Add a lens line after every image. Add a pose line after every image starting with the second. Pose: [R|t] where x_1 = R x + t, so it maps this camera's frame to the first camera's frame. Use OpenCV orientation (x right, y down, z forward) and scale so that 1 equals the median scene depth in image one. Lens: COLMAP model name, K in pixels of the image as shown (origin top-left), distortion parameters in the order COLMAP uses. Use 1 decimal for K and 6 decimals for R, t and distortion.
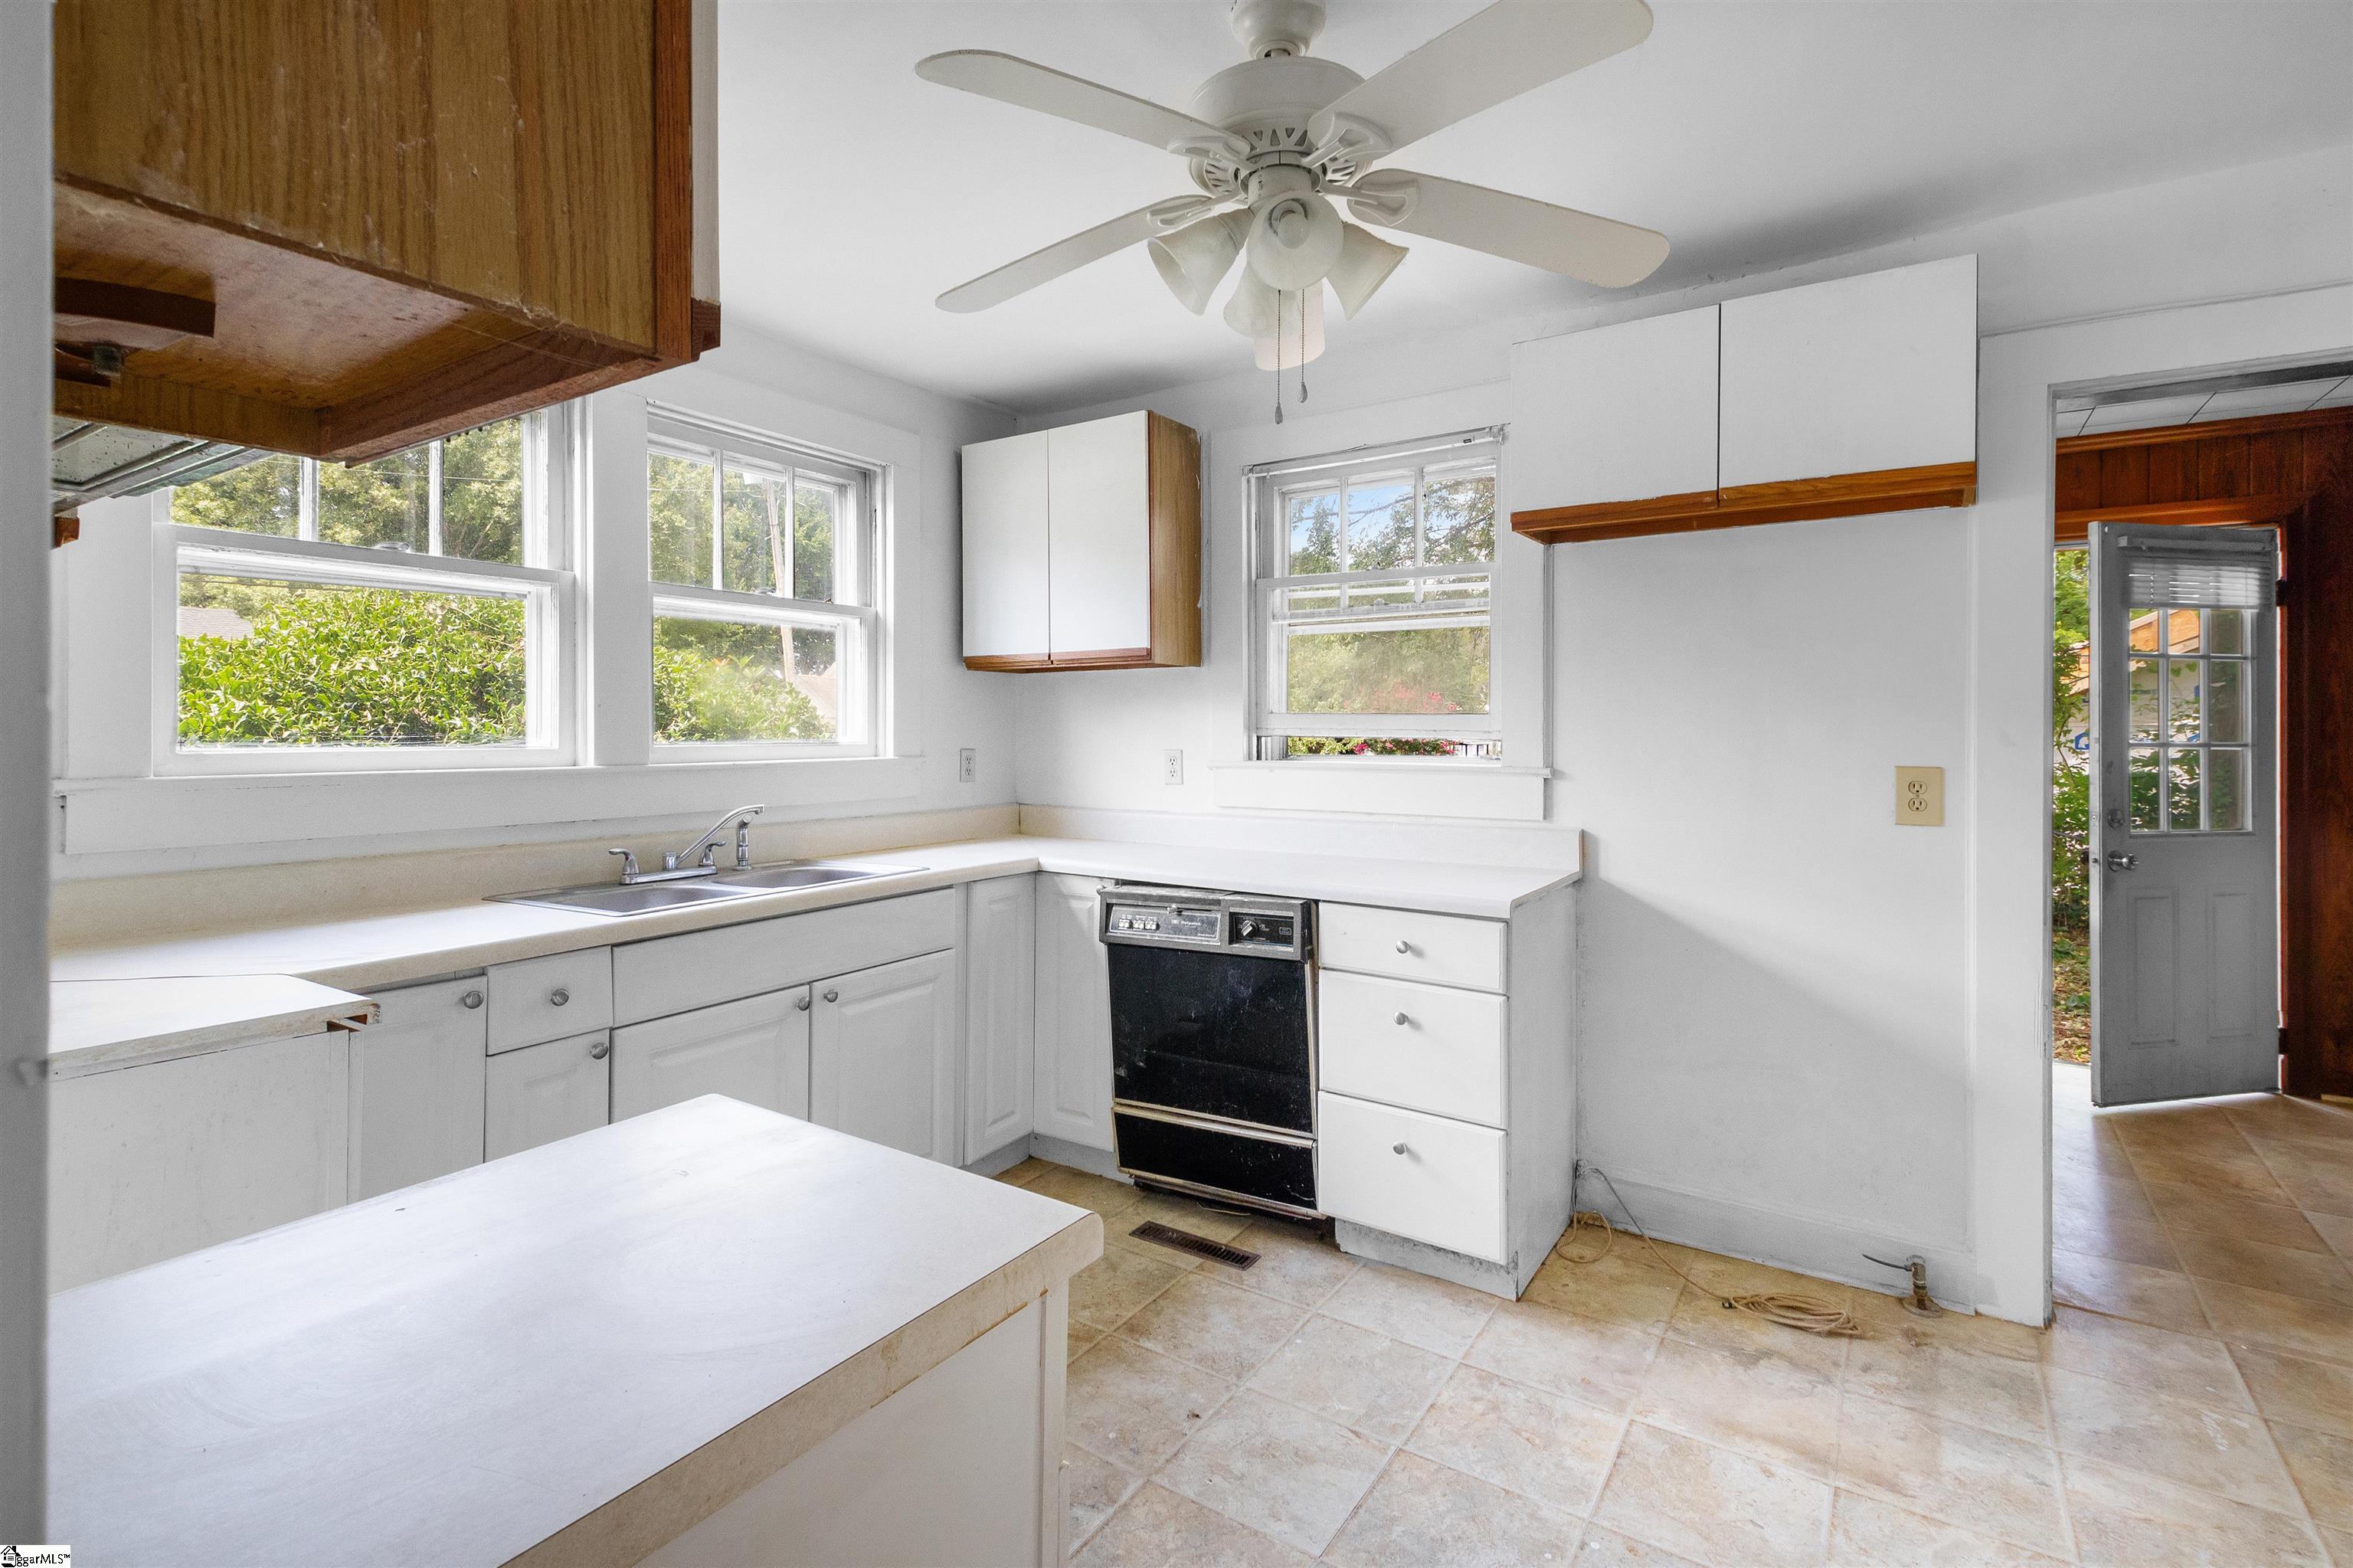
lens RADIAL K [[1098.6, 0, 1180.1], [0, 1098.6, 716.5], [0, 0, 1]] dist [0.000420, -0.000405]
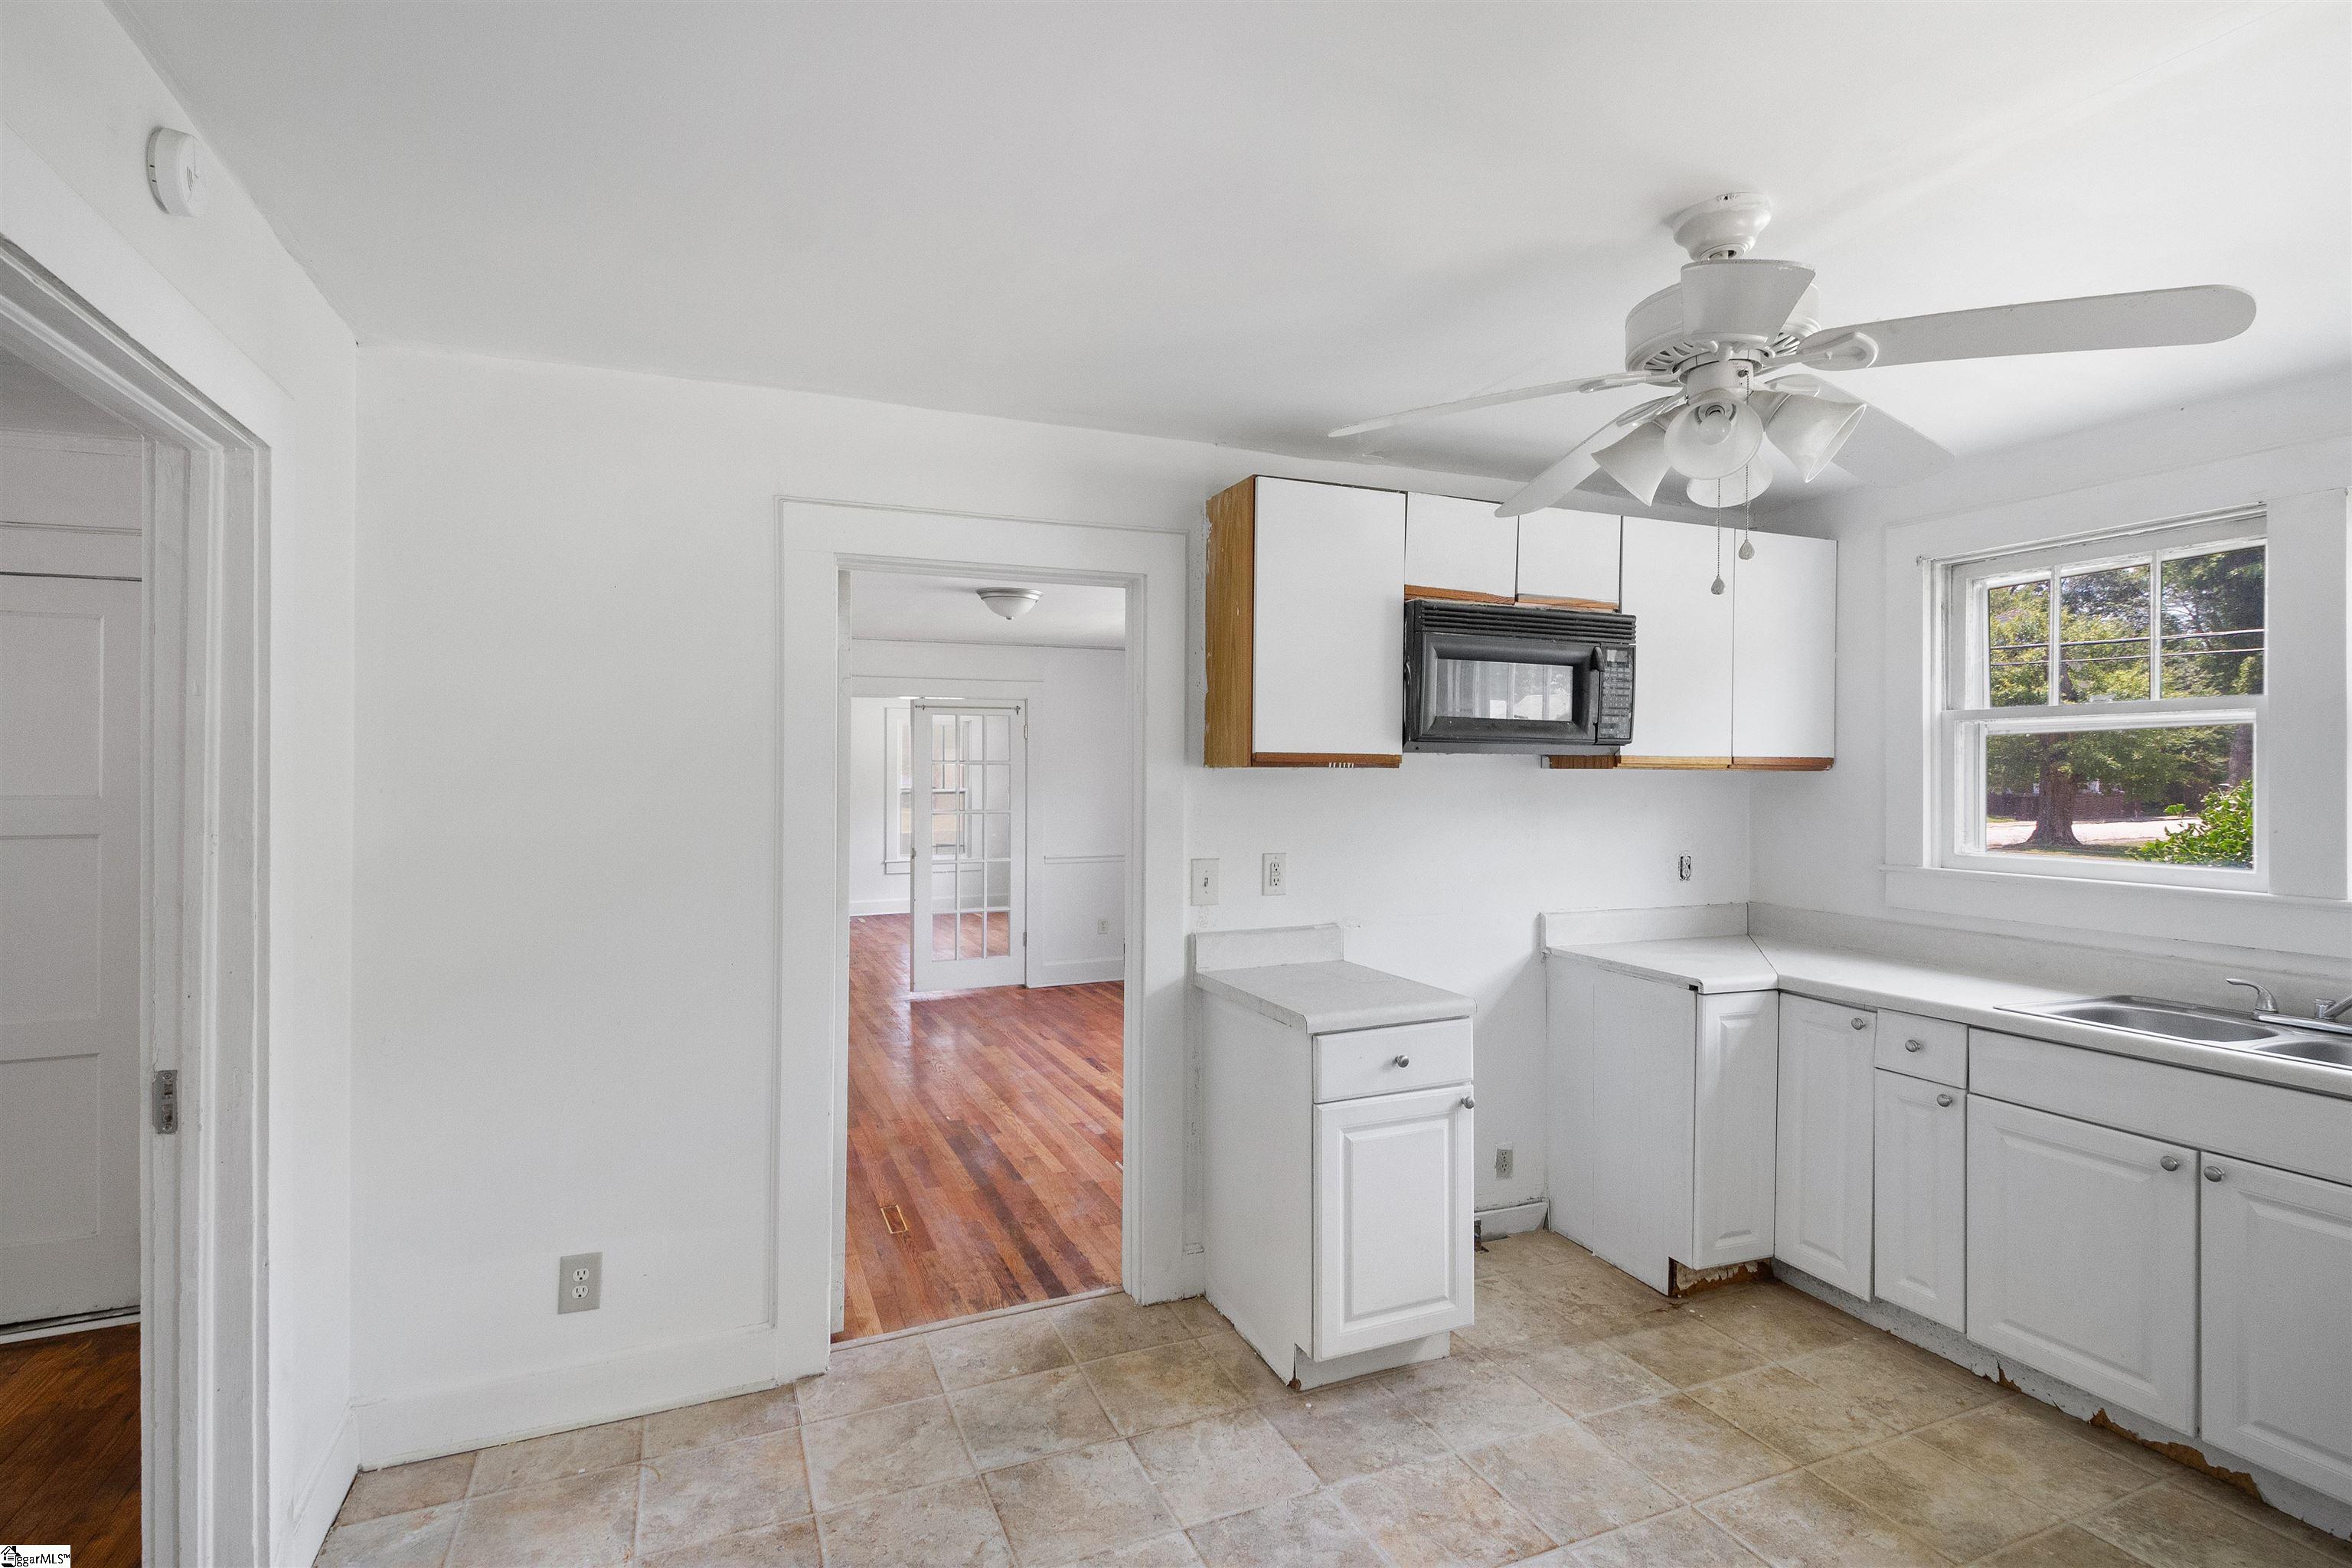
lens RADIAL K [[1138.8, 0, 1146.0], [0, 1138.8, 773.8], [0, 0, 1]] dist [0.049075, -0.022538]
pose [[-0.562224, -0.001647, -0.826983, 0.827610], [0.002391, 0.999991, -0.003617, -0.056466], [0.826981, -0.004011, -0.562215, 0.730087]]
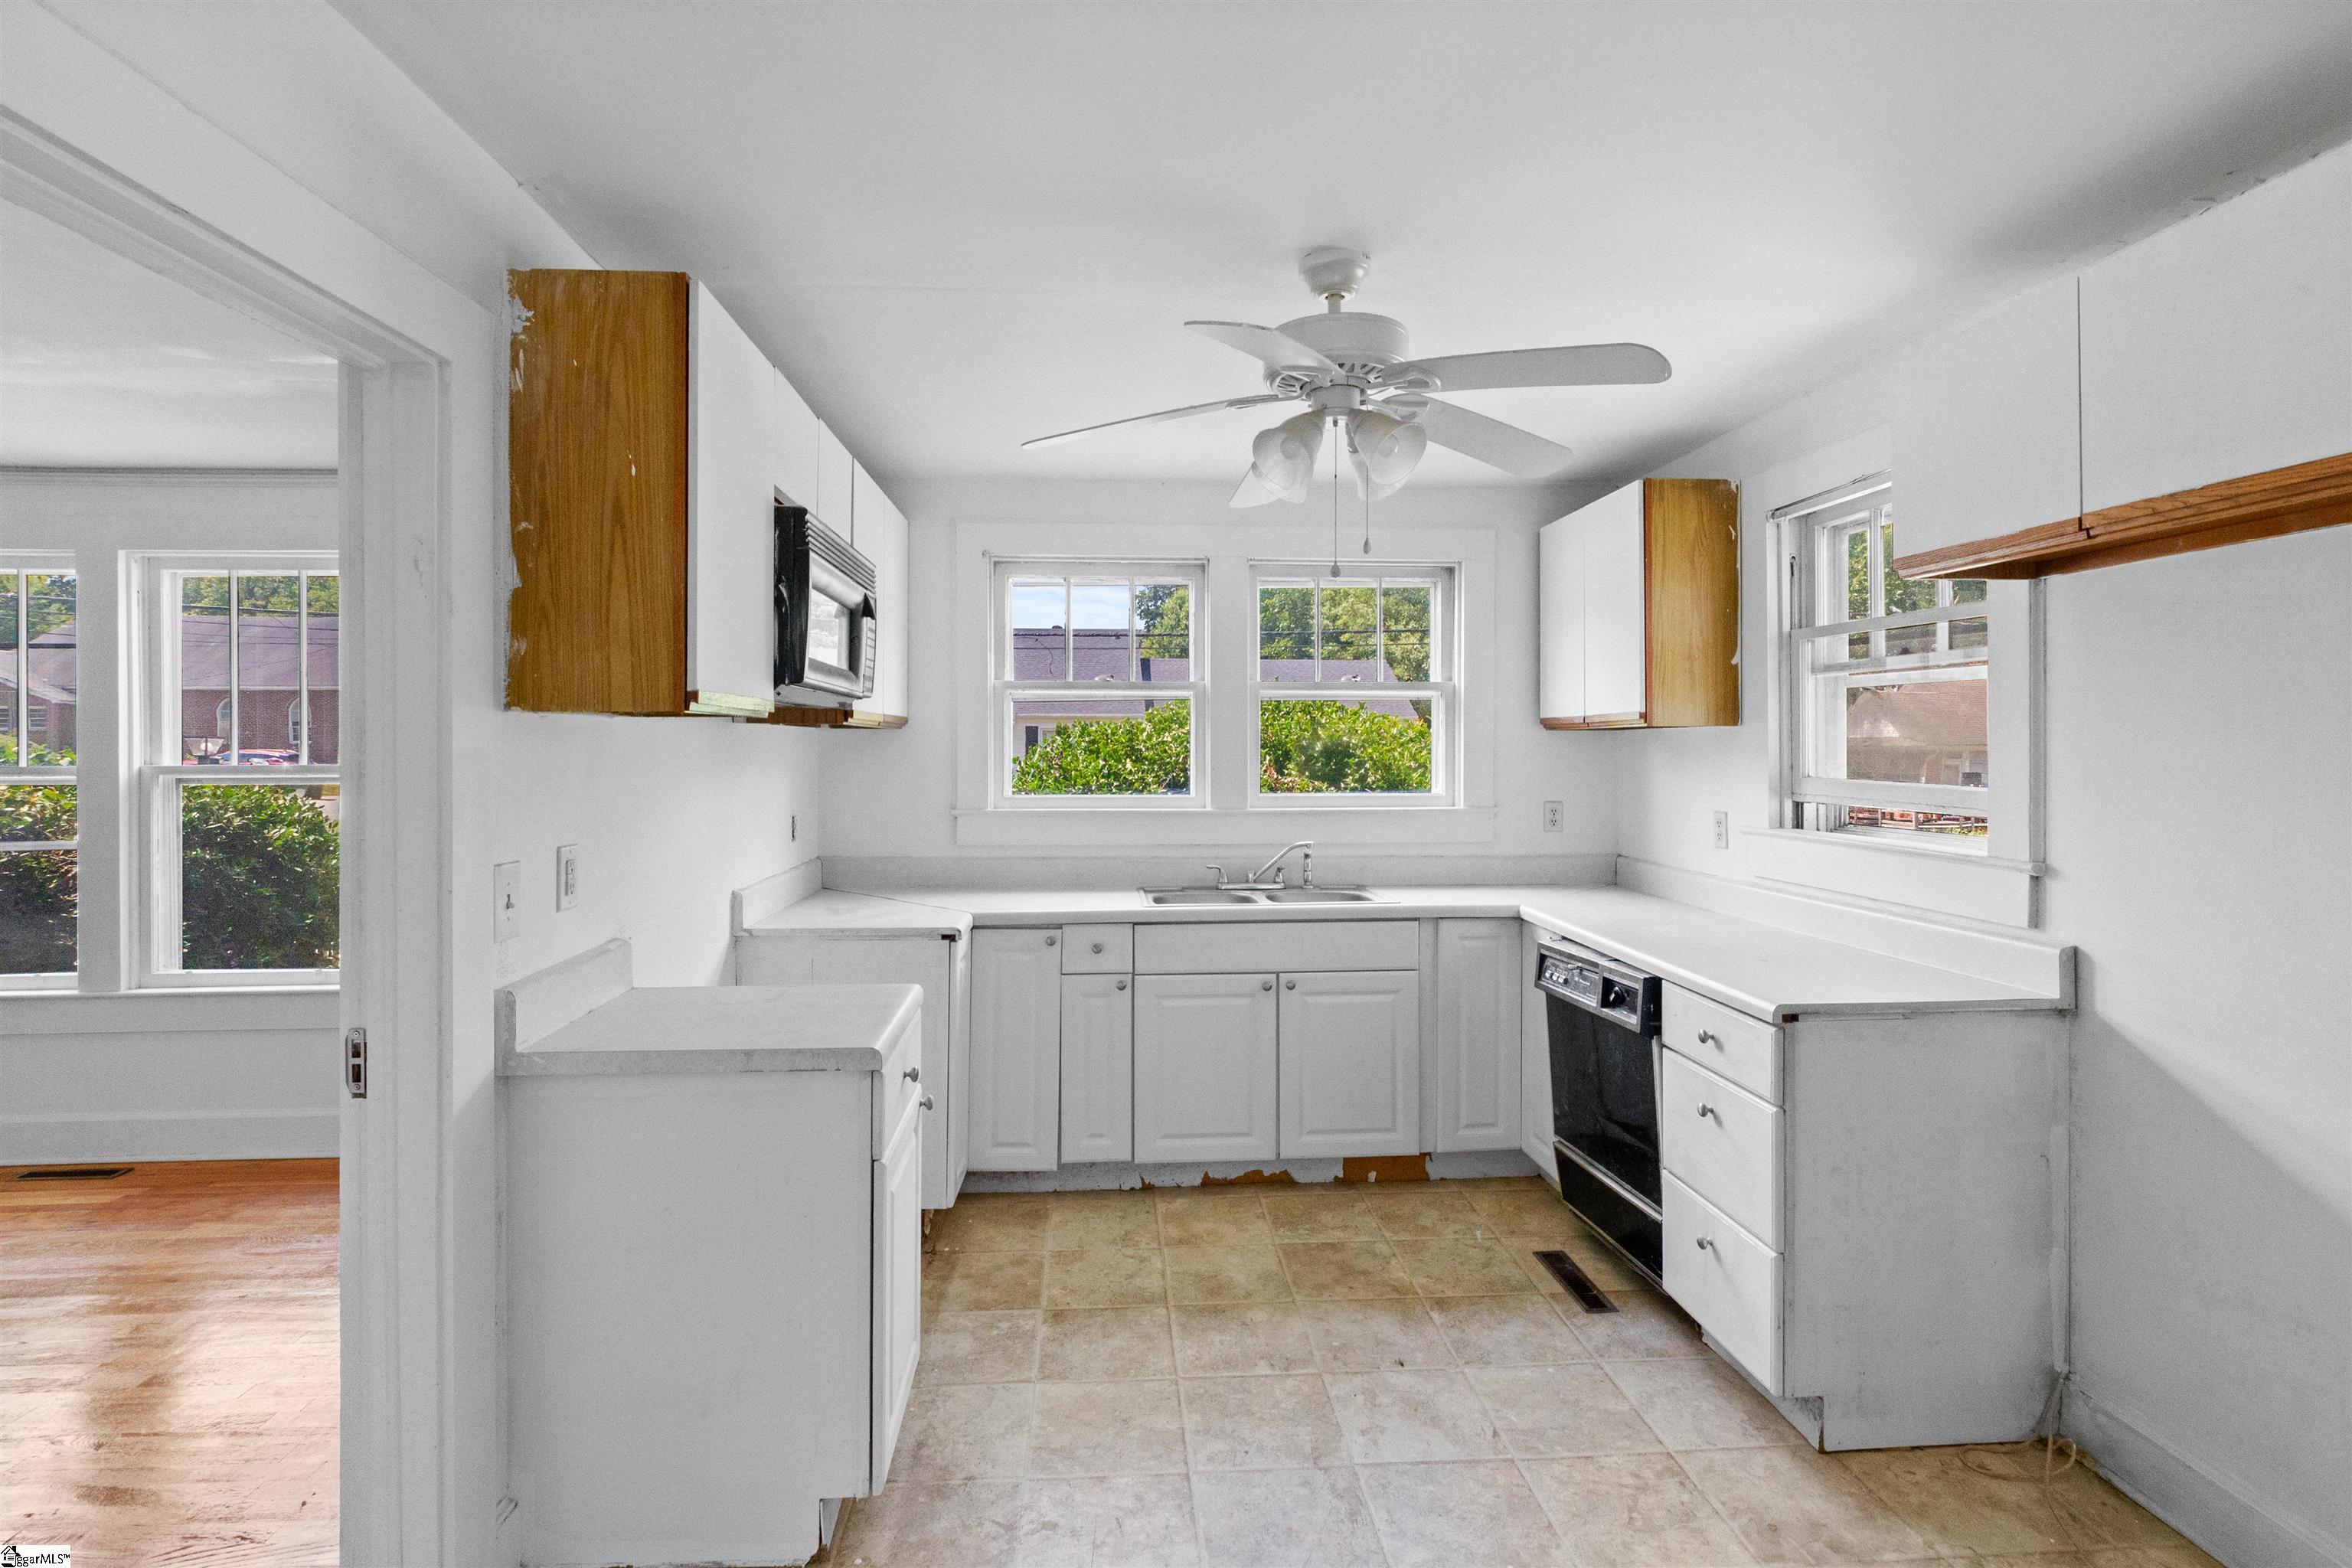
lens RADIAL K [[1132.6, 0, 1169.4], [0, 1132.6, 742.4], [0, 0, 1]] dist [-0.017089, -0.000500]
pose [[0.607057, -0.000015, -0.794658, 0.631273], [0.005700, 0.999974, 0.004335, -0.048960], [0.794638, -0.007161, 0.607042, 0.024509]]
